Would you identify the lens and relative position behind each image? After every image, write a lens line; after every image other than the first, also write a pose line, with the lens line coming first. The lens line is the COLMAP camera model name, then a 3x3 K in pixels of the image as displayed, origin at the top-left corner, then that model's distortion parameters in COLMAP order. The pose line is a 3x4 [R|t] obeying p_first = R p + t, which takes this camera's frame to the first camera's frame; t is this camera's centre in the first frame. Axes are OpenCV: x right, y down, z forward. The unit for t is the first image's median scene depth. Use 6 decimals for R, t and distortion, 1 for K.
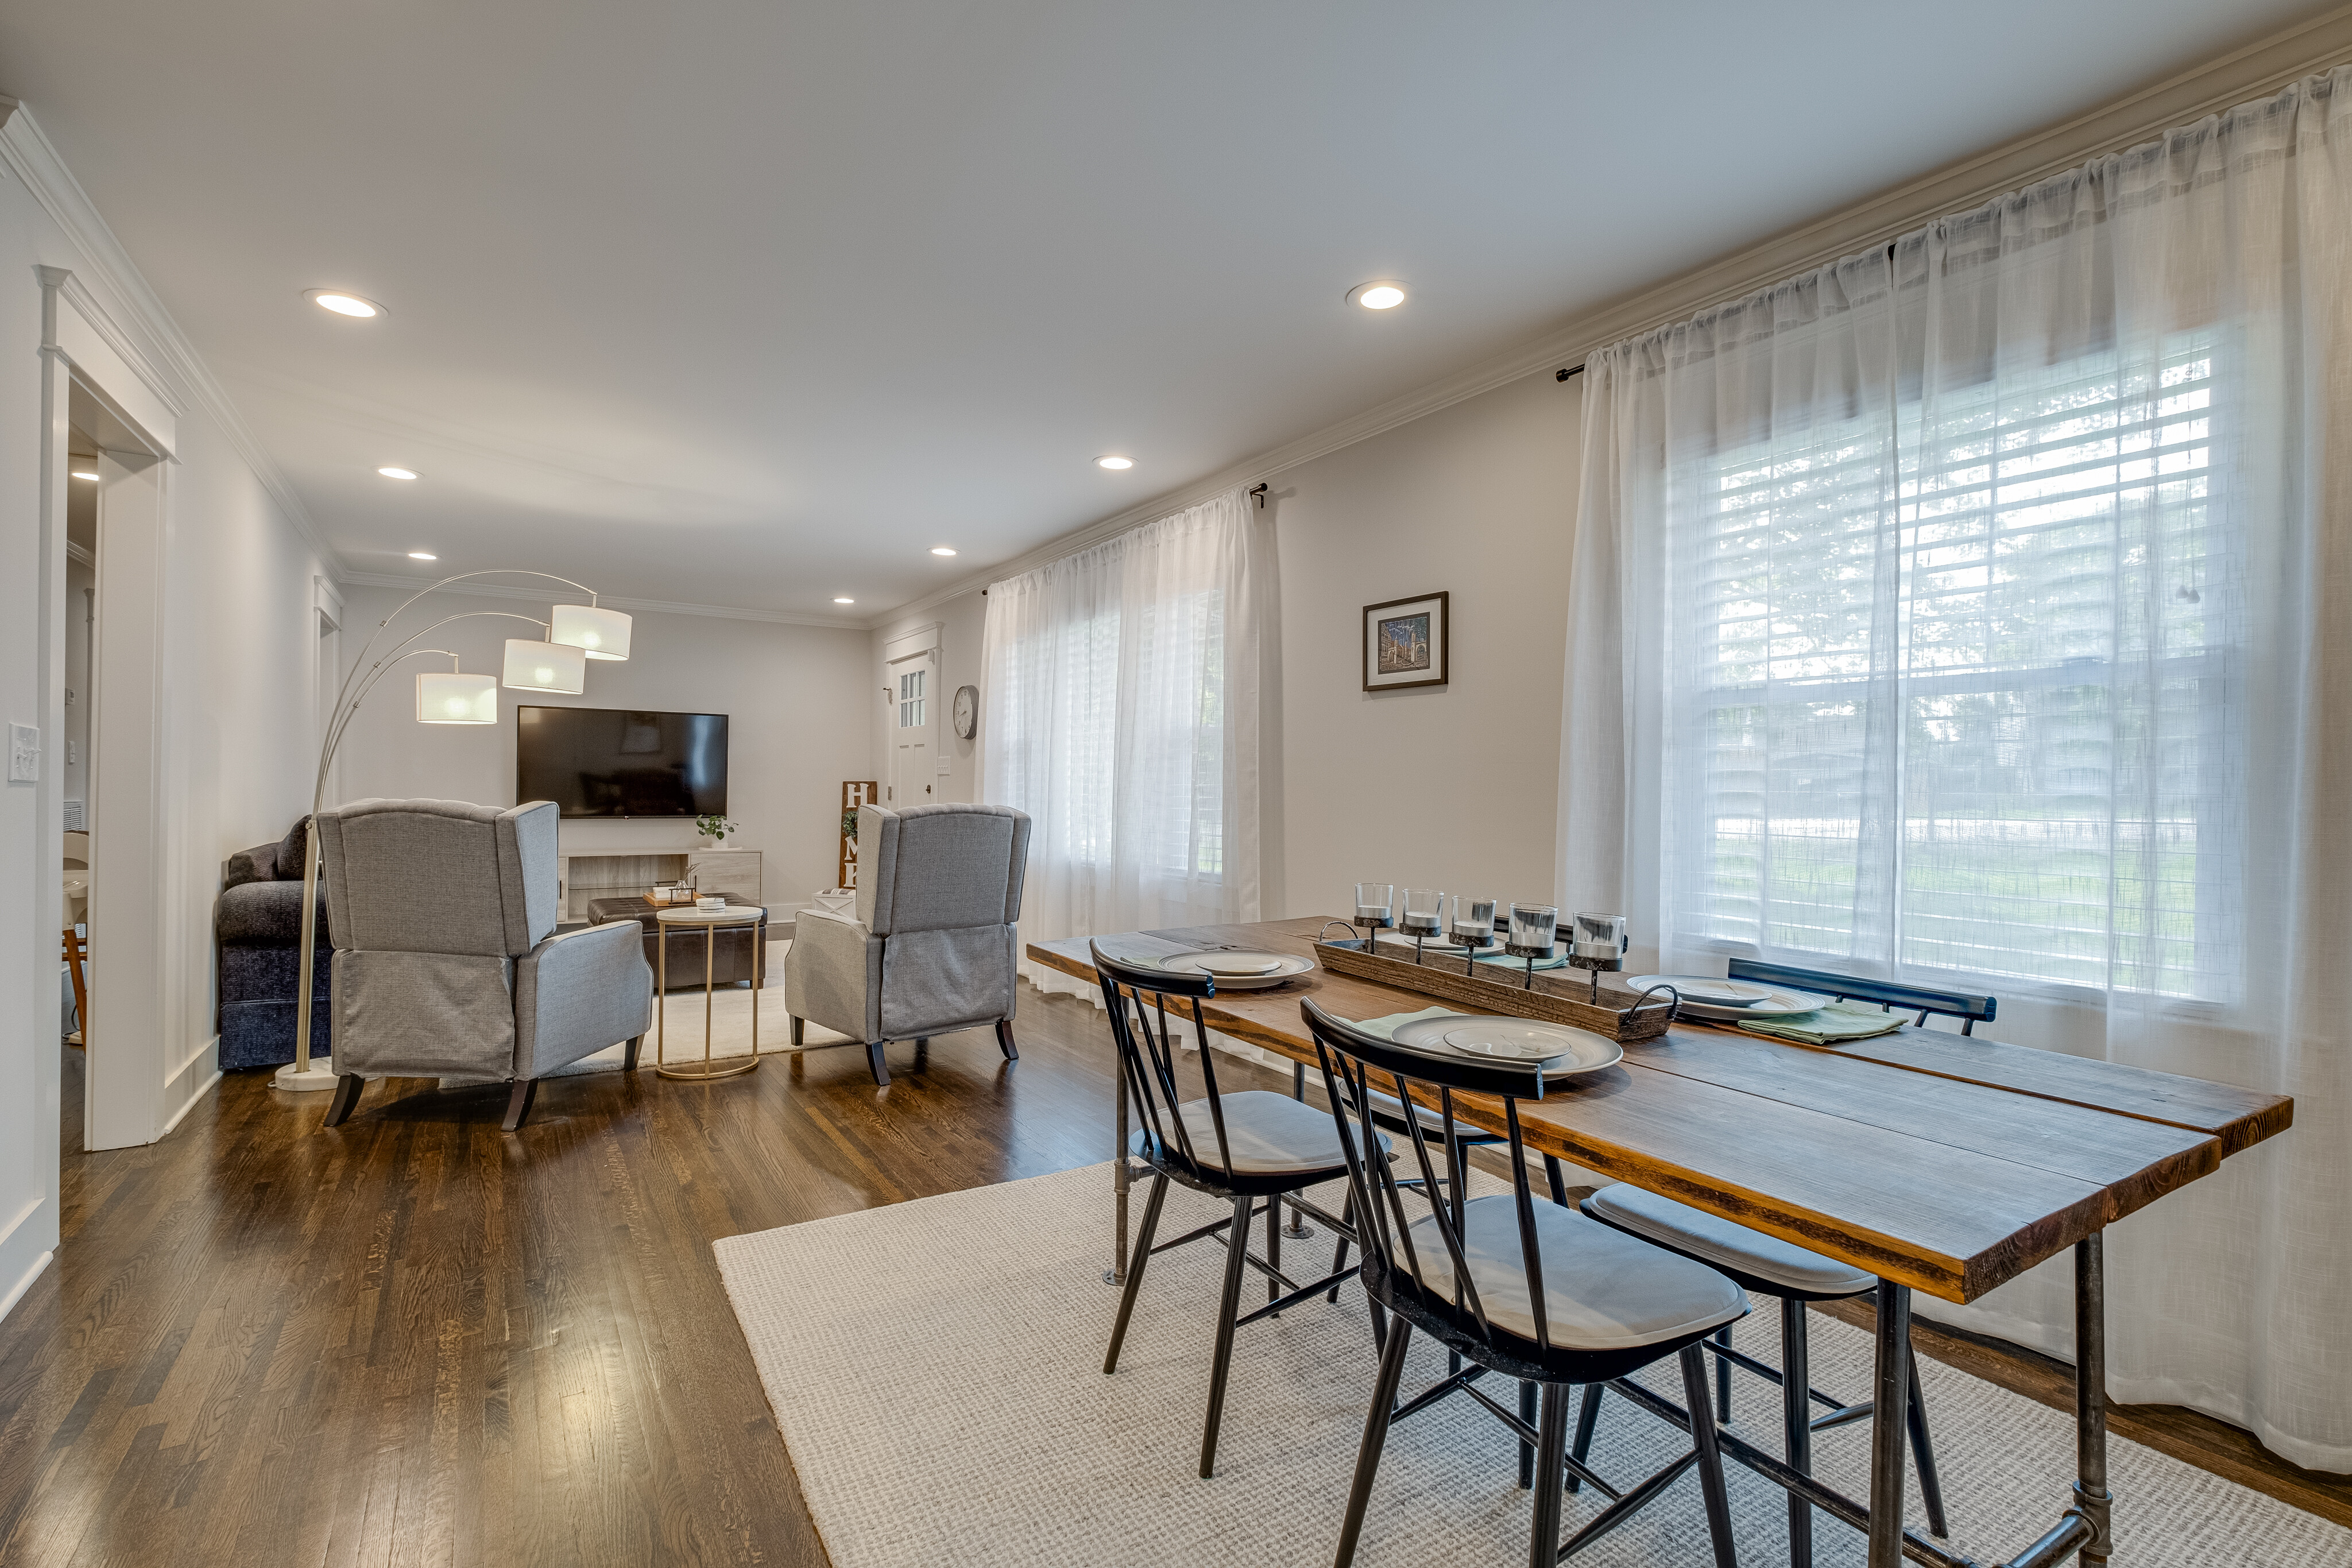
lens RADIAL K [[1068.7, 0, 1176.0], [0, 1068.7, 784.0], [0, 0, 1]] dist [-0.001713, 0.000849]
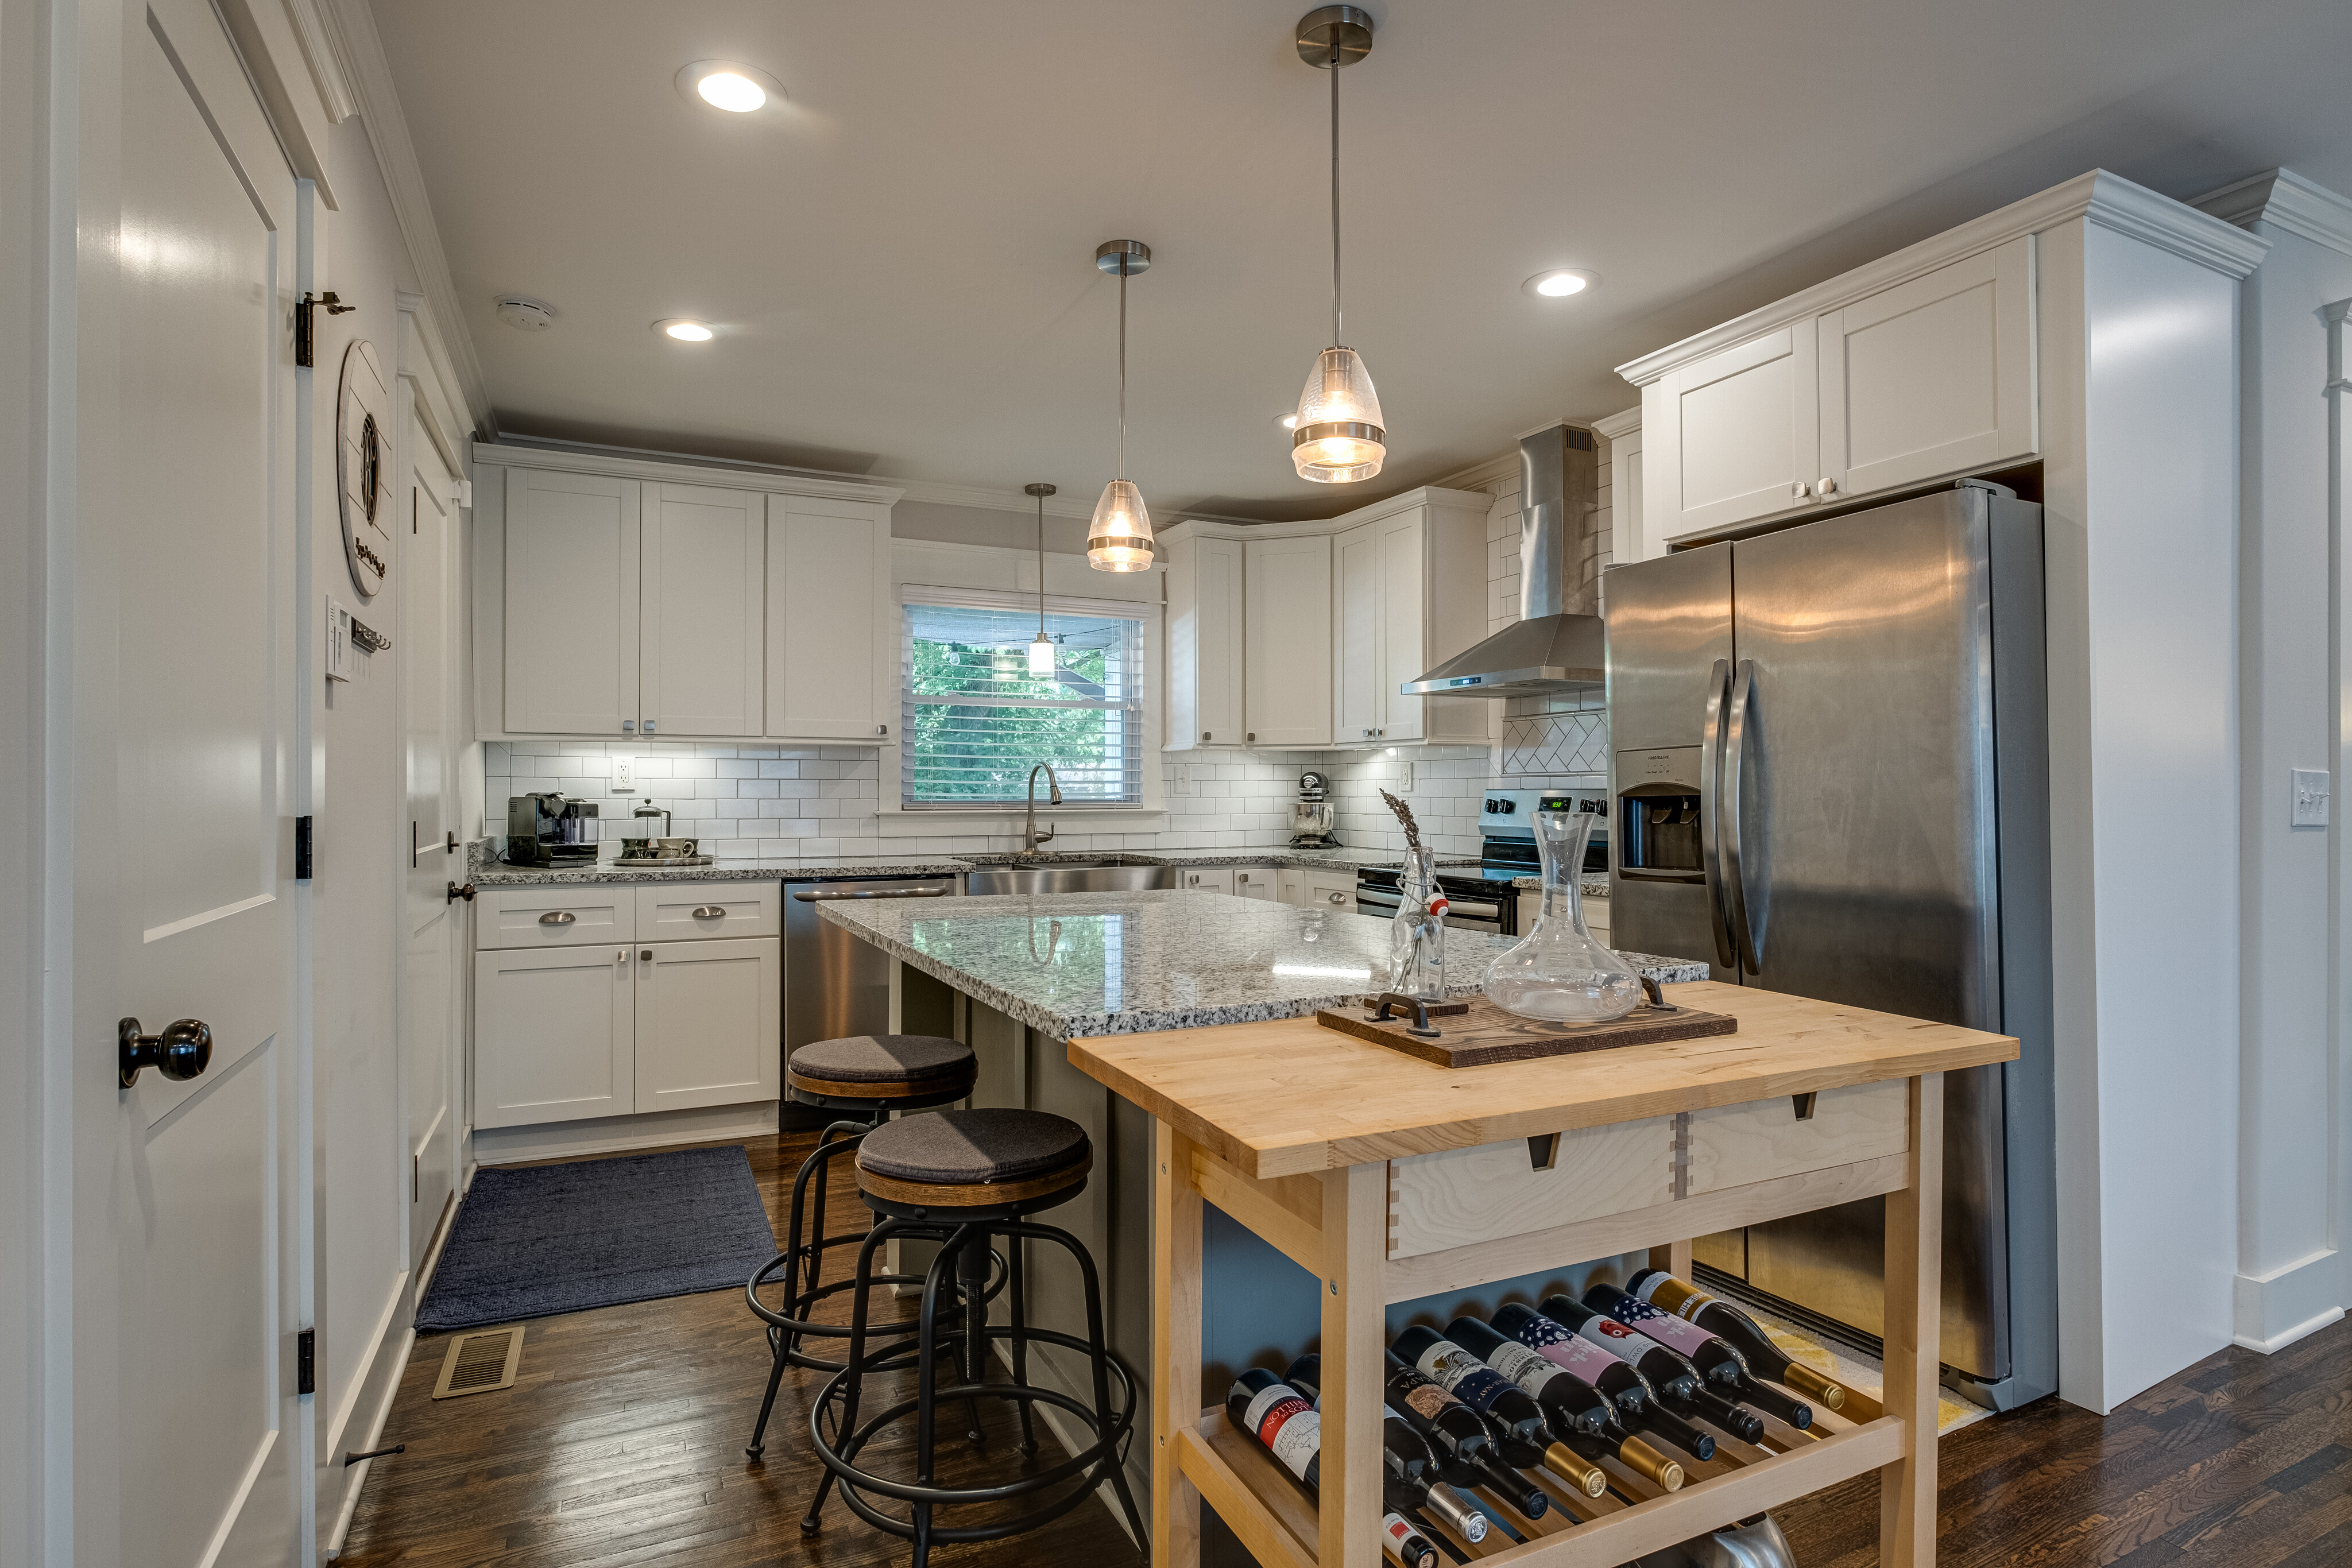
lens RADIAL K [[1188.0, 0, 1182.5], [0, 1188.0, 775.4], [0, 0, 1]] dist [-0.003892, -0.000477]
pose [[-0.137241, -0.021221, -0.990310, 0.116047], [-0.000335, 0.999771, -0.021378, -0.017151], [0.990538, -0.002602, -0.137216, 0.068498]]
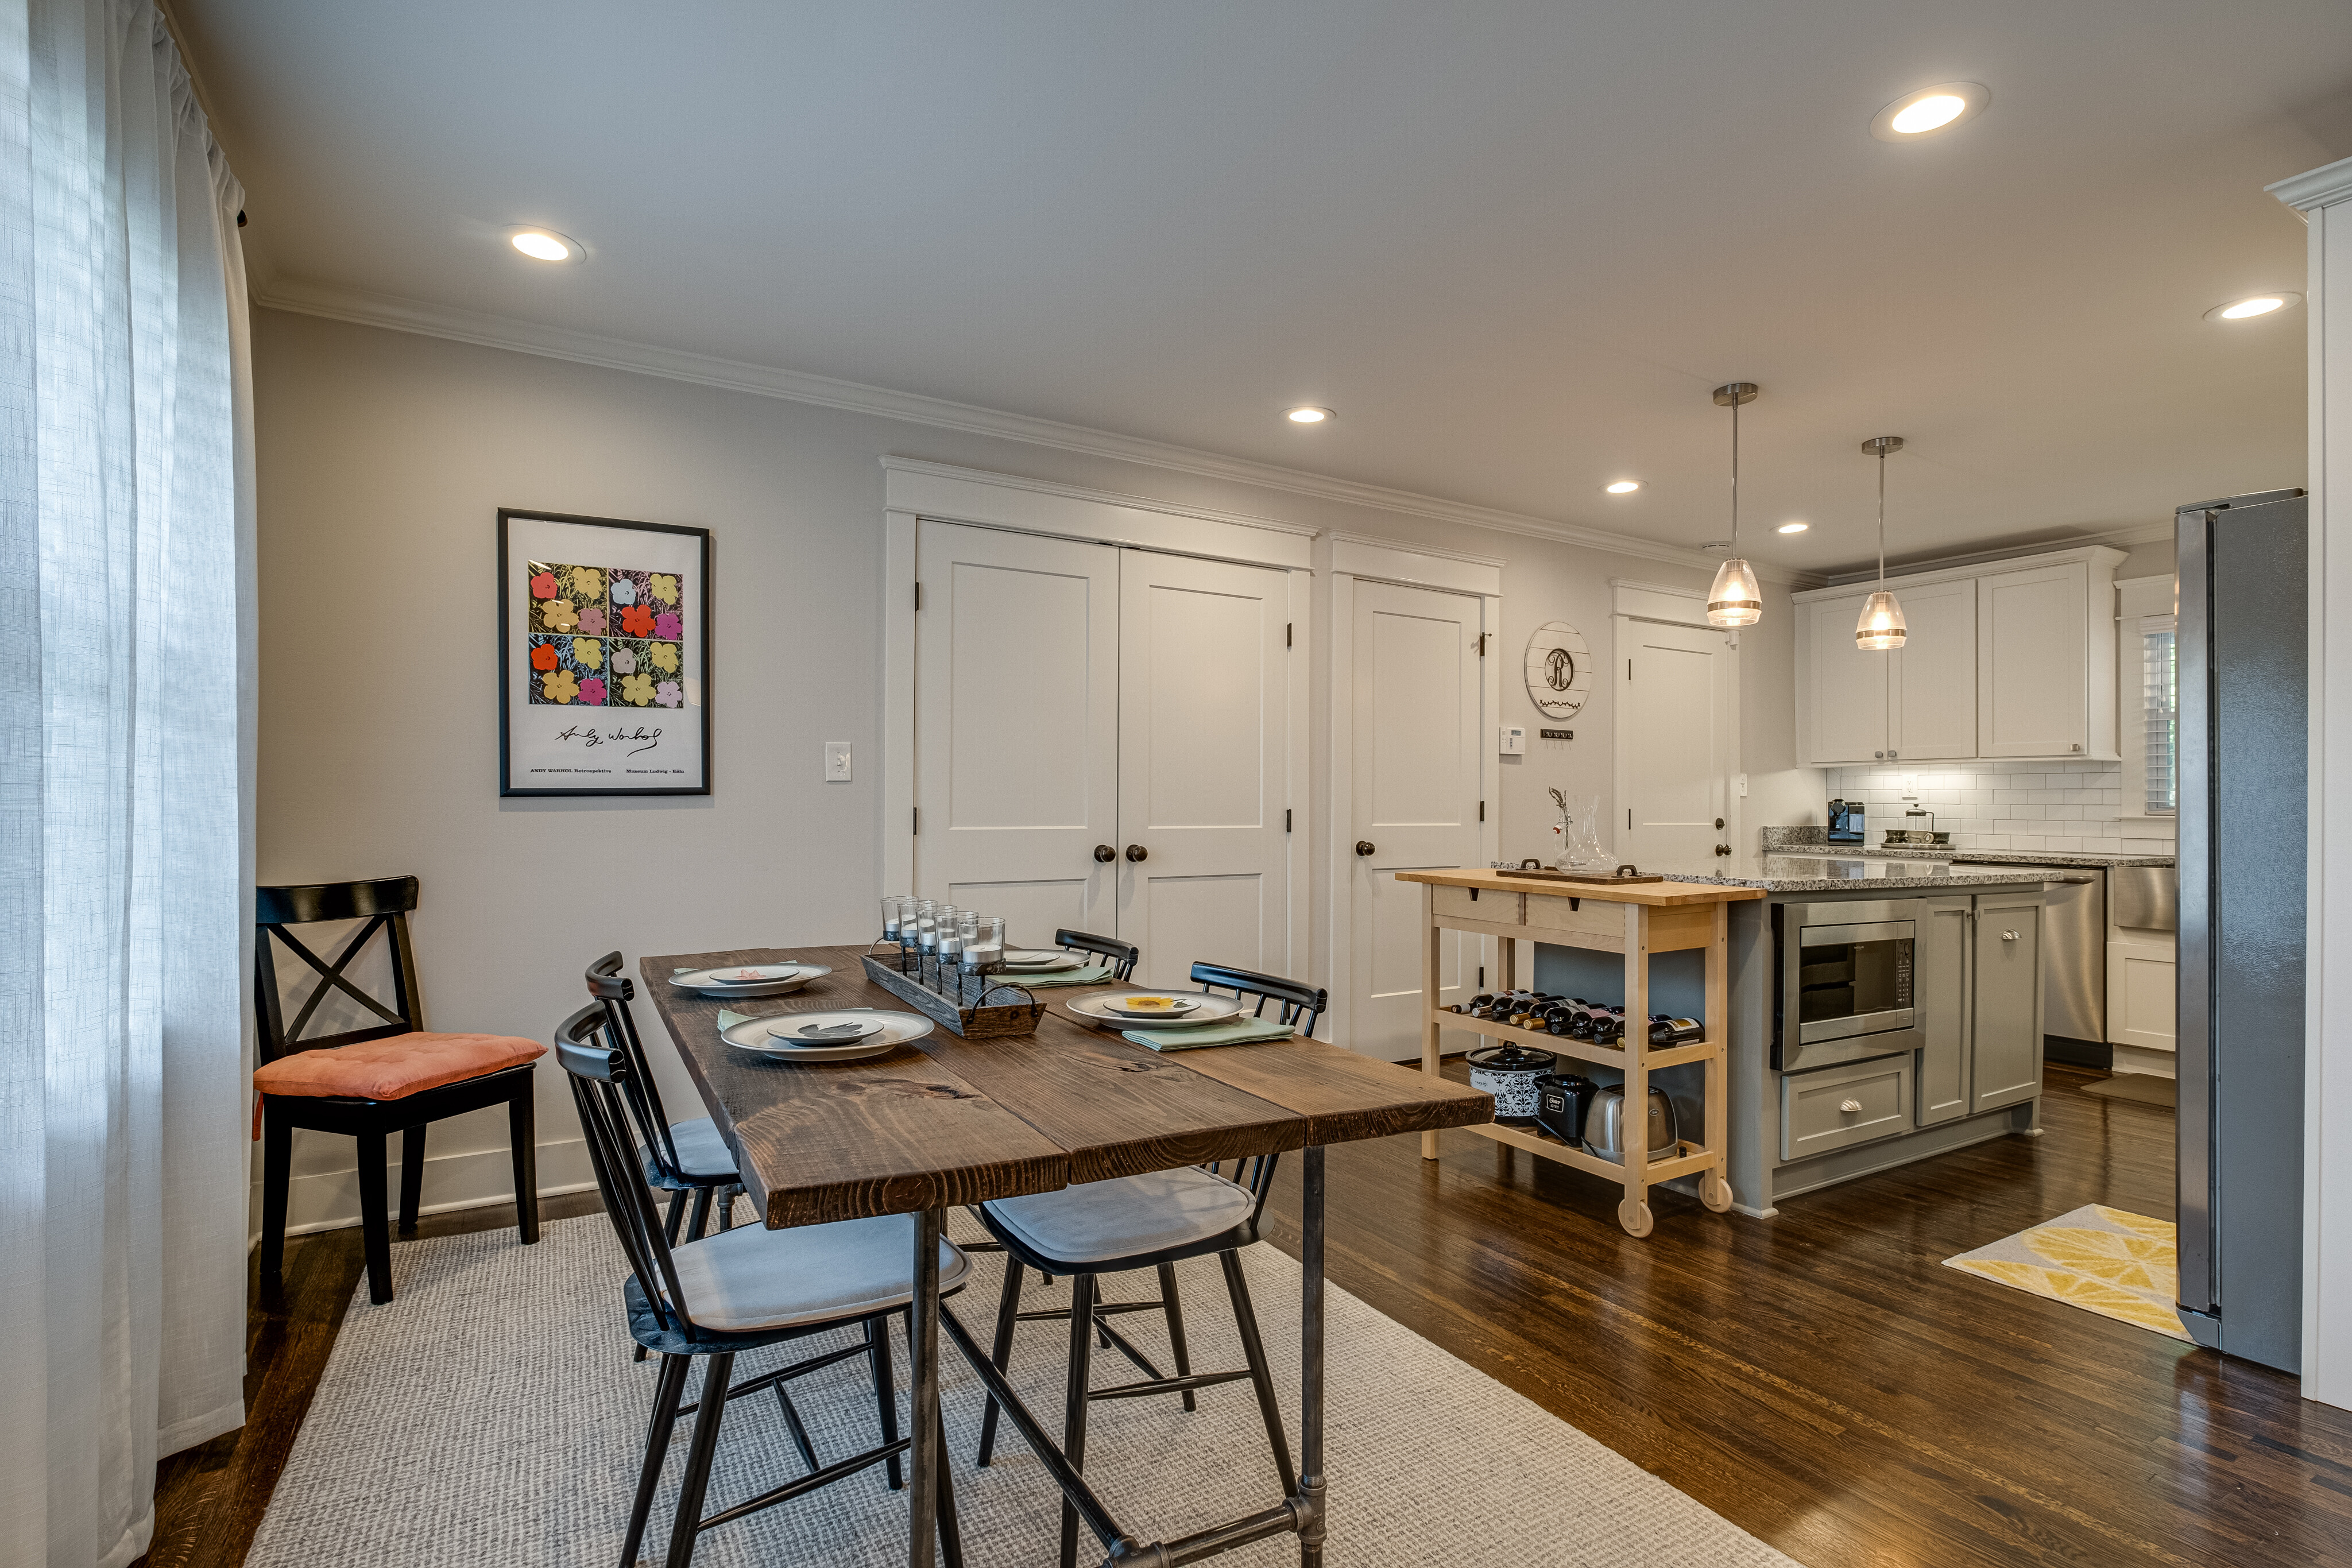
lens RADIAL K [[1124.4, 0, 1177.9], [0, 1124.4, 791.2], [0, 0, 1]] dist [-0.006671, -0.000060]
pose [[-0.999070, -0.015210, 0.040344, -0.001909], [-0.015685, 0.999811, -0.011480, 0.001807], [-0.040162, -0.012102, -0.999120, 1.255718]]
